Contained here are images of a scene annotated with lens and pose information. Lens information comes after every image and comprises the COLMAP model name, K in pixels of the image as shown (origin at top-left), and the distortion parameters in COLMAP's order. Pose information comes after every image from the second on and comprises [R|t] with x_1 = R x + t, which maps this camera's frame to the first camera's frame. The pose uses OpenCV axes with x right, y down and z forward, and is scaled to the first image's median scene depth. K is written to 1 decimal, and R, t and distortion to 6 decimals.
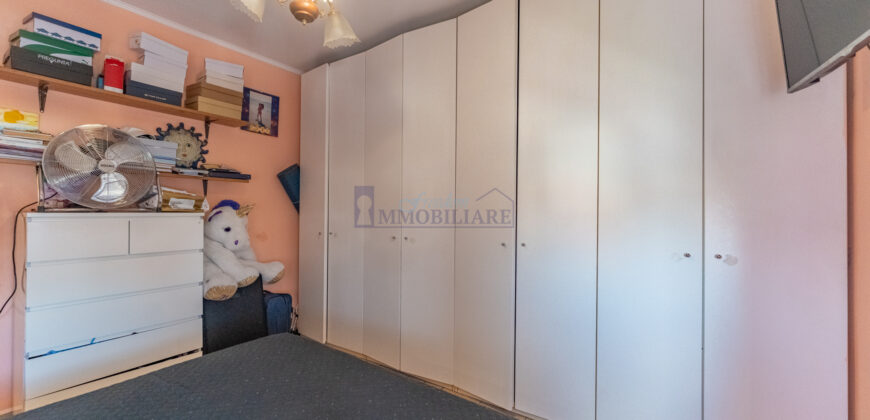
lens RADIAL K [[345.4, 0, 433.3], [0, 345.4, 210.3], [0, 0, 1]] dist [-0.000116, -0.000850]
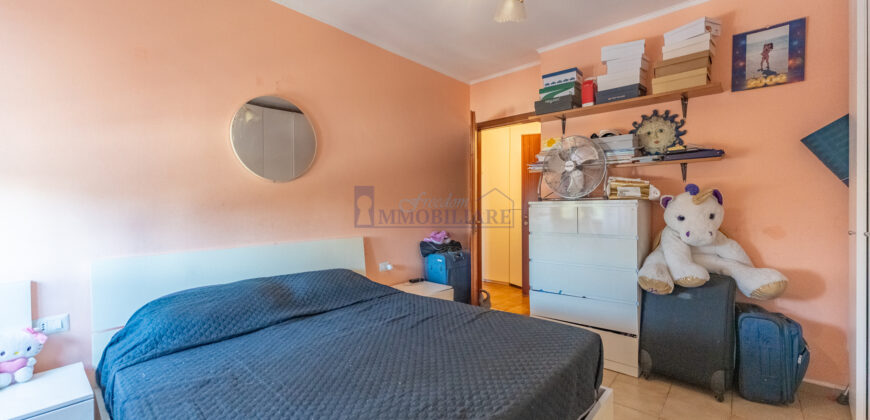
lens RADIAL K [[345.4, 0, 433.3], [0, 345.4, 210.3], [0, 0, 1]] dist [-0.000116, -0.000850]
pose [[-0.116327, 0.010106, -0.993160, 0.337875], [0.017381, 0.999816, 0.008138, 0.016999], [0.993059, -0.016316, -0.116481, 0.469343]]
